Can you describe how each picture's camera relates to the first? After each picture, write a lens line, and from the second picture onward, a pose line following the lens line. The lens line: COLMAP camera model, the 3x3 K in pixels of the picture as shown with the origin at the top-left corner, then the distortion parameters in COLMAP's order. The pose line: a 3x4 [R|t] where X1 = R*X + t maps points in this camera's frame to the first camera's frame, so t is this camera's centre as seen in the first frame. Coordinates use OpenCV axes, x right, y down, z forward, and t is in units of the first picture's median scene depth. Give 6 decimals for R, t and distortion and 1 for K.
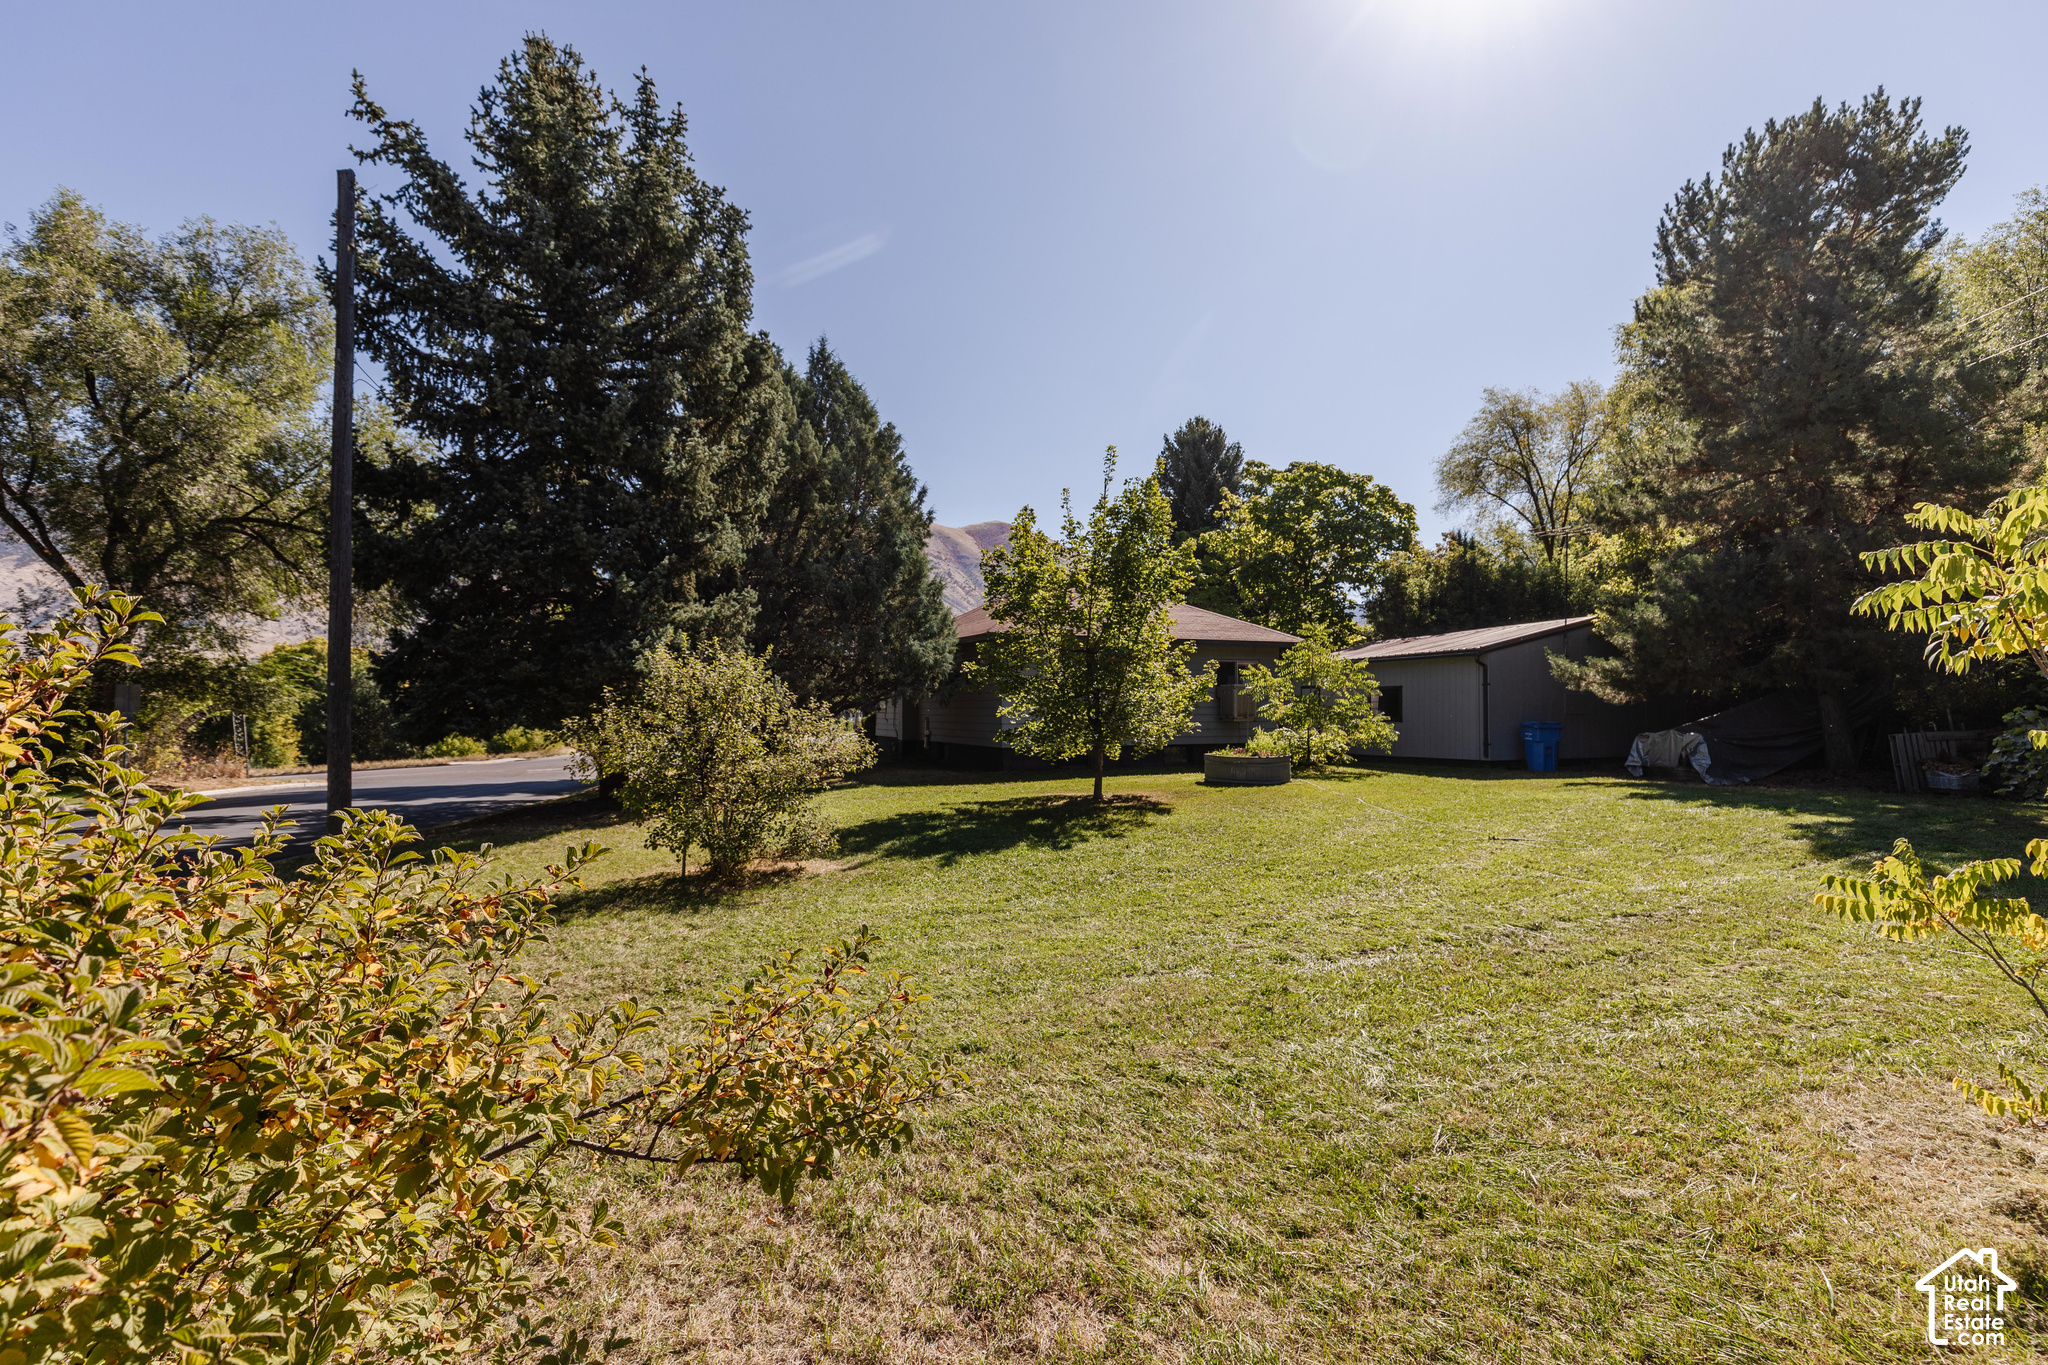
lens RADIAL K [[970.4, 0, 1013.6], [0, 970.4, 696.4], [0, 0, 1]] dist [0.010617, -0.000349]
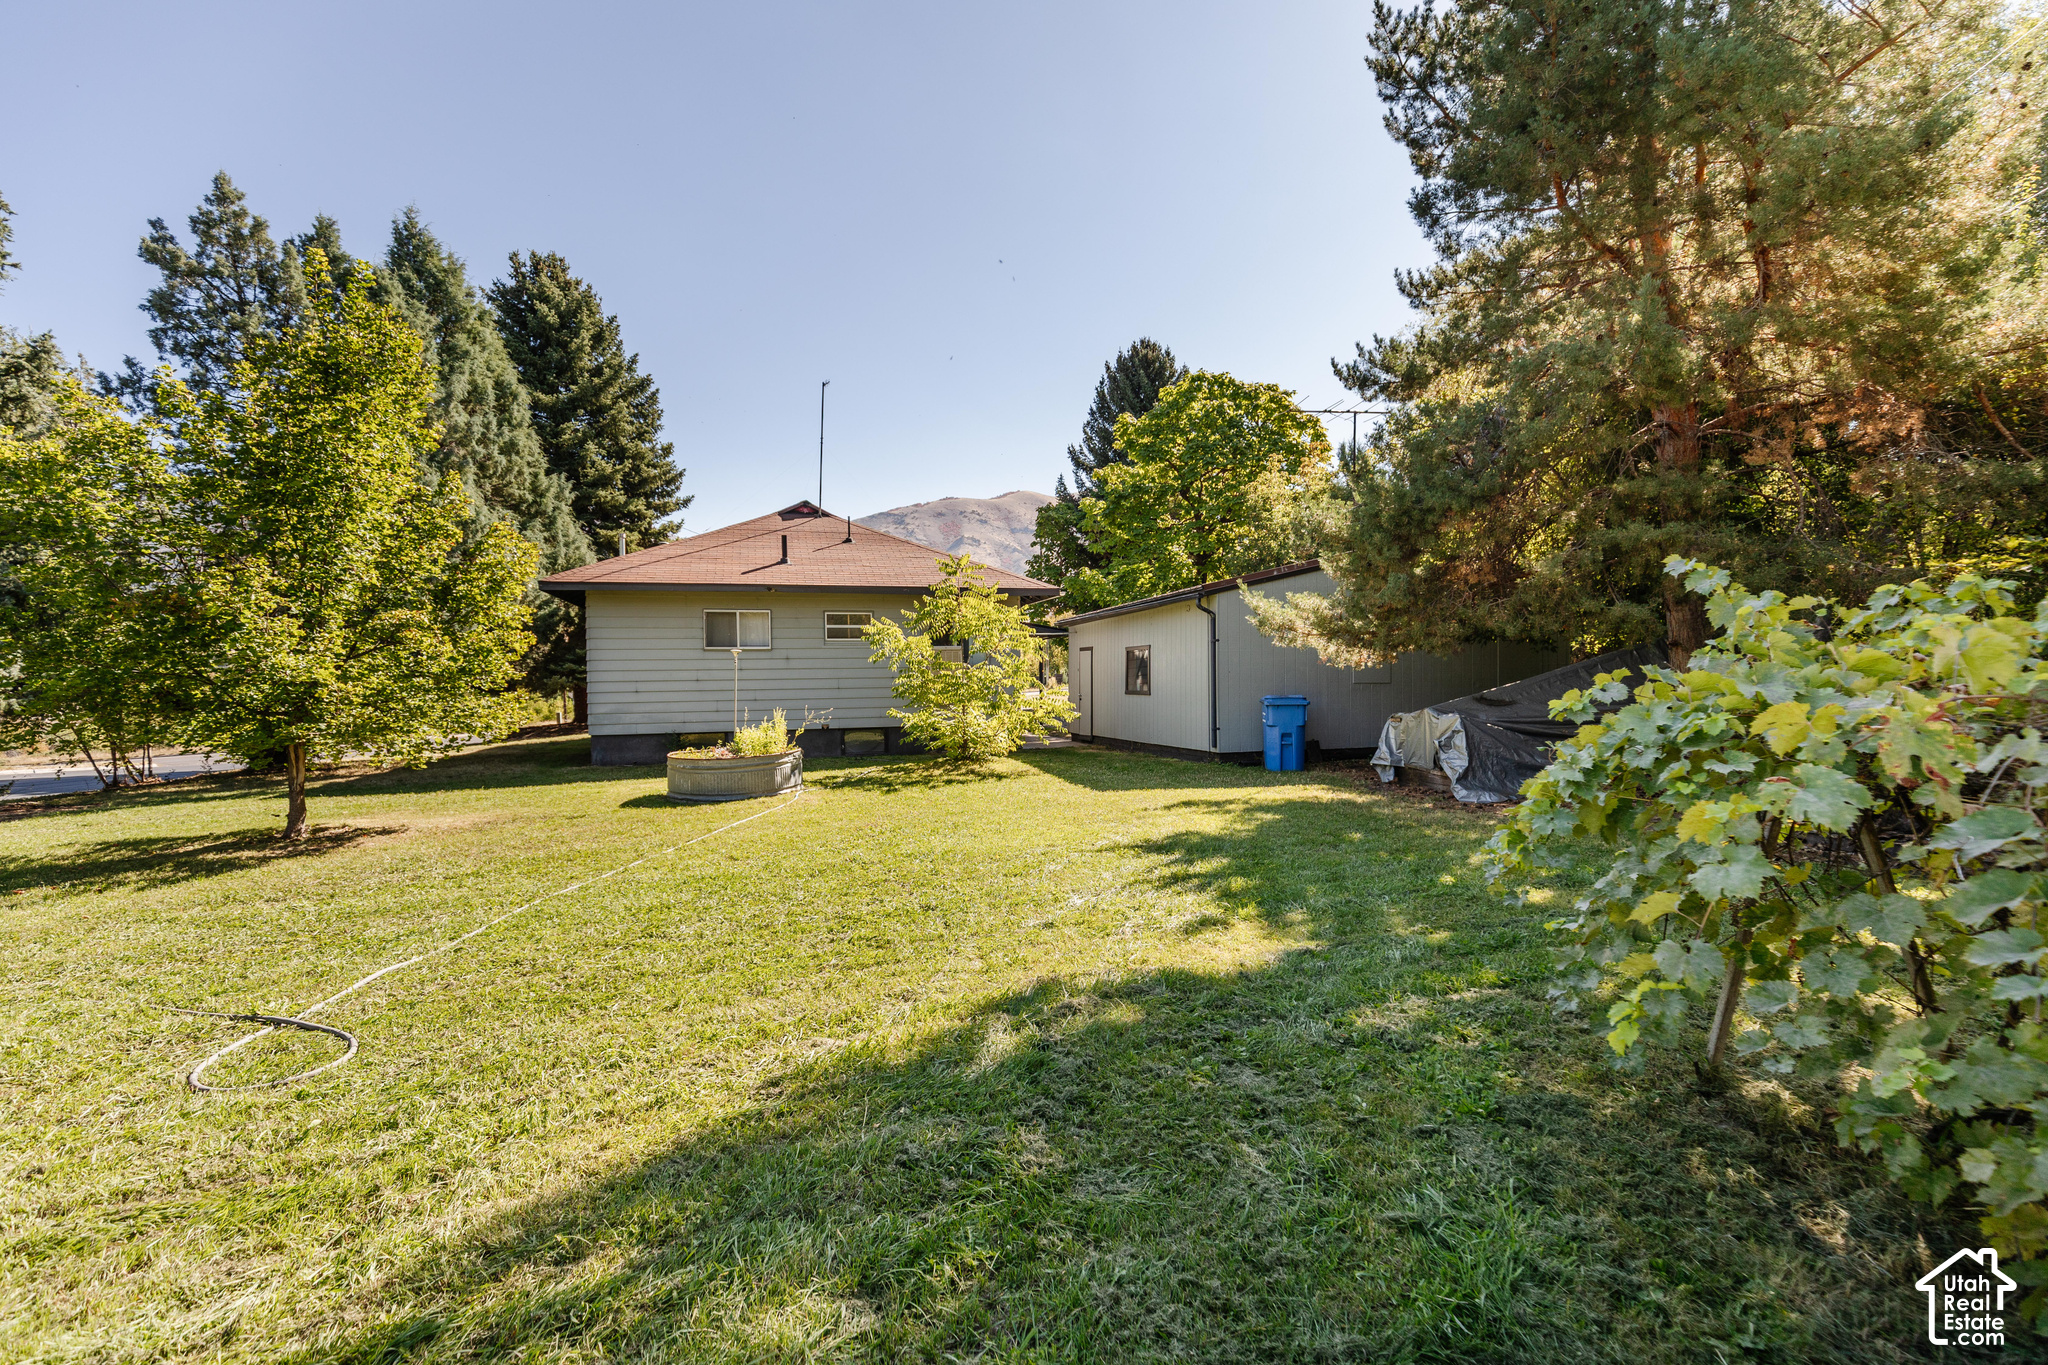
lens RADIAL K [[970.4, 0, 1013.6], [0, 970.4, 696.4], [0, 0, 1]] dist [0.010617, -0.000349]
pose [[0.994571, -0.006368, -0.103866, 0.433511], [0.009666, 0.999464, 0.031284, 0.003981], [0.103611, -0.032119, 0.994099, 0.323247]]
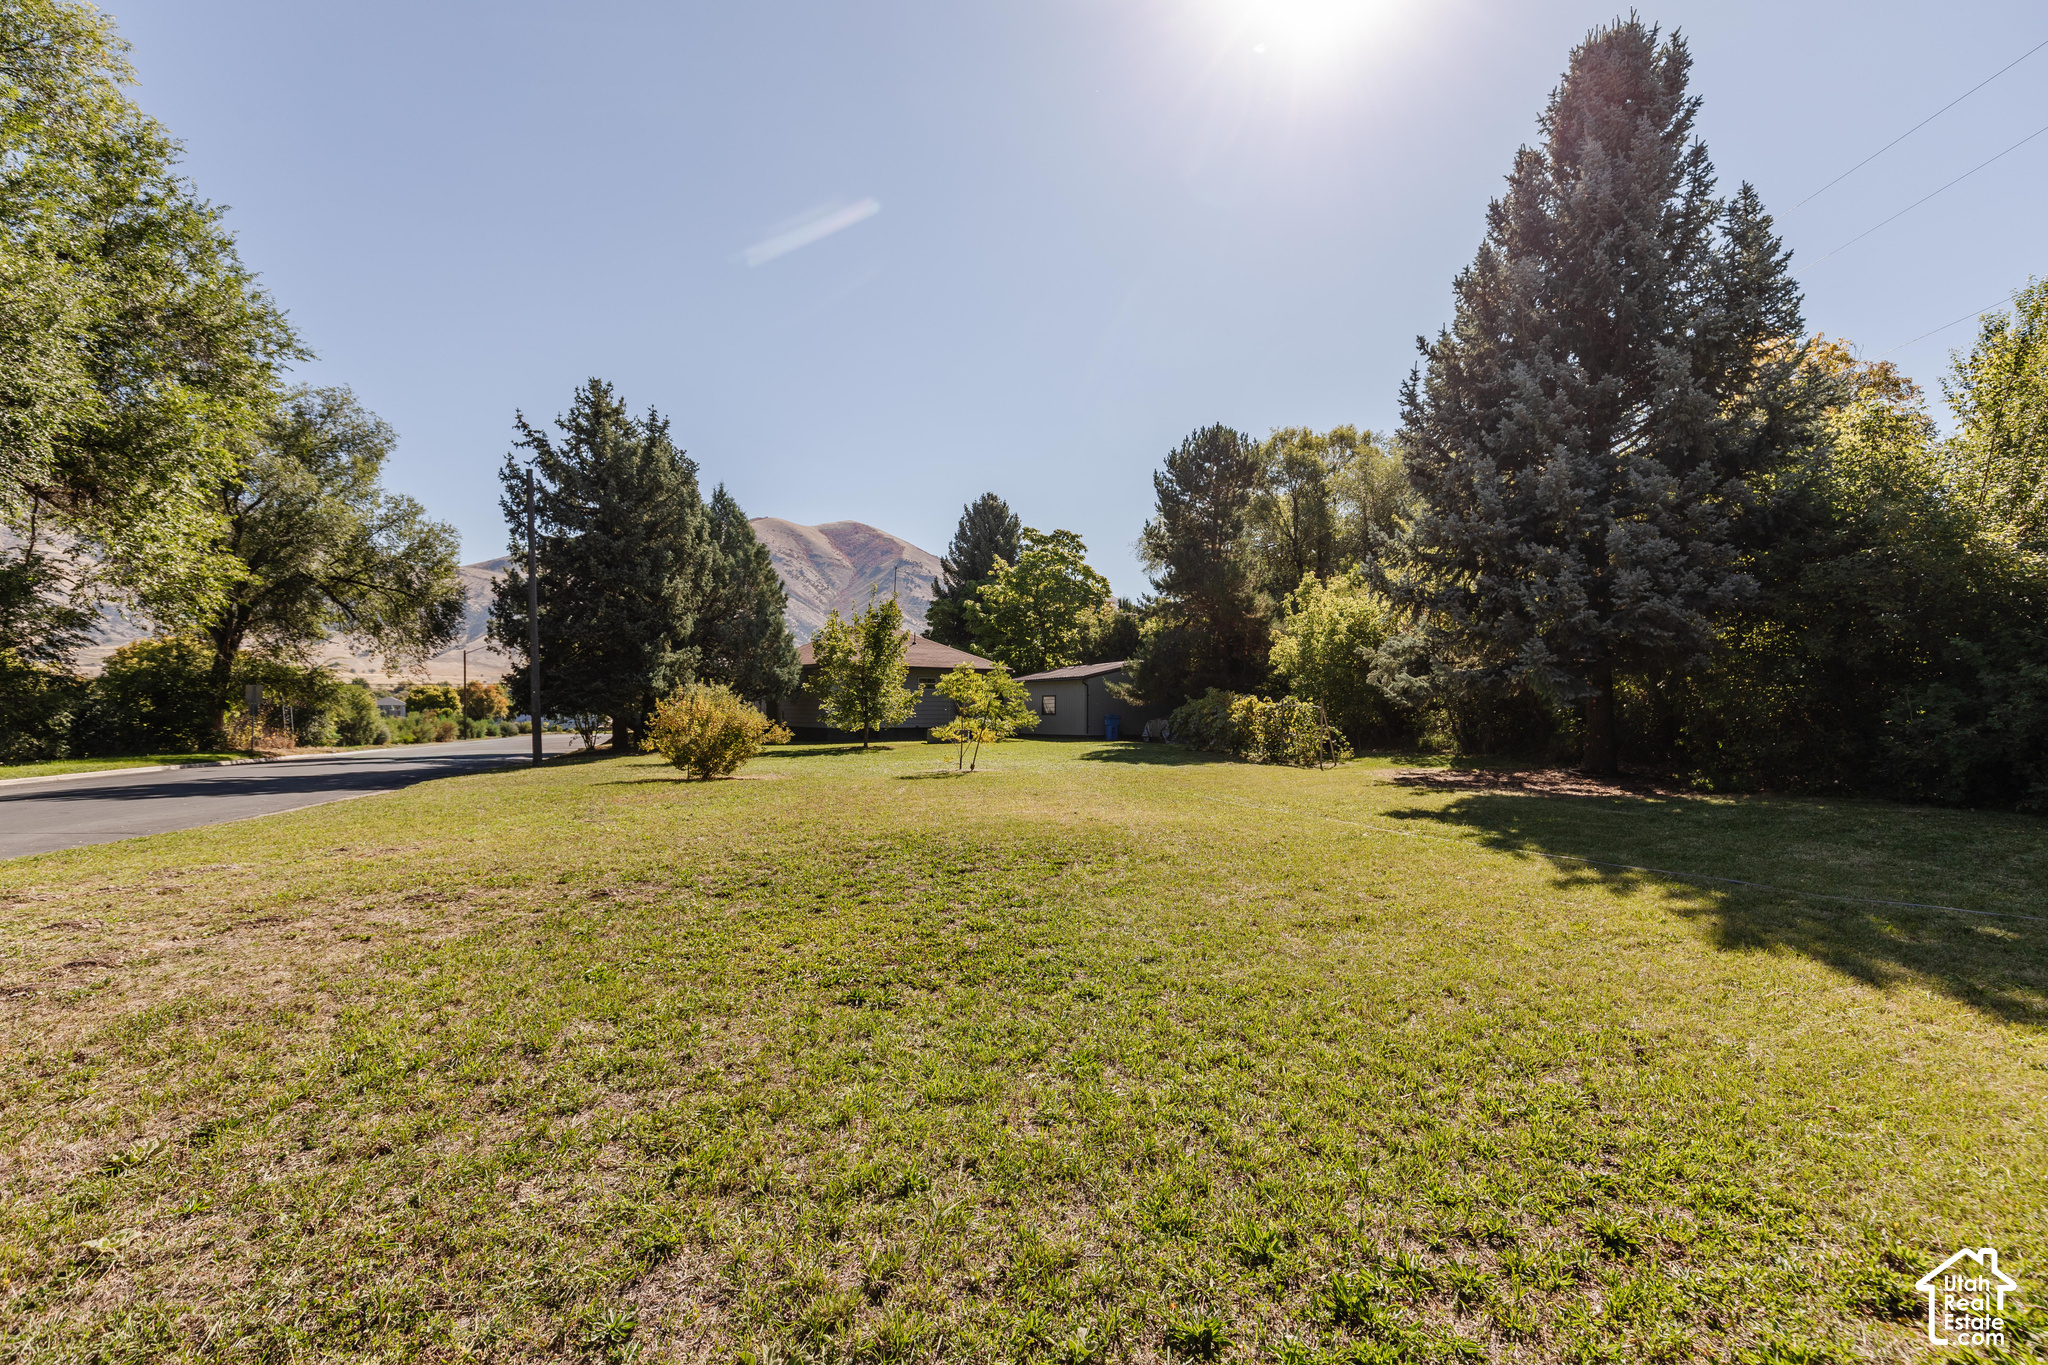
lens RADIAL K [[955.3, 0, 1024.0], [0, 955.3, 682.5], [0, 0, 1]] dist [0.010091, -0.000344]
pose [[0.986543, 0.011910, 0.163069, 0.063132], [-0.009380, 0.999824, -0.016274, -0.005674], [-0.163234, 0.014525, 0.986481, -0.845523]]
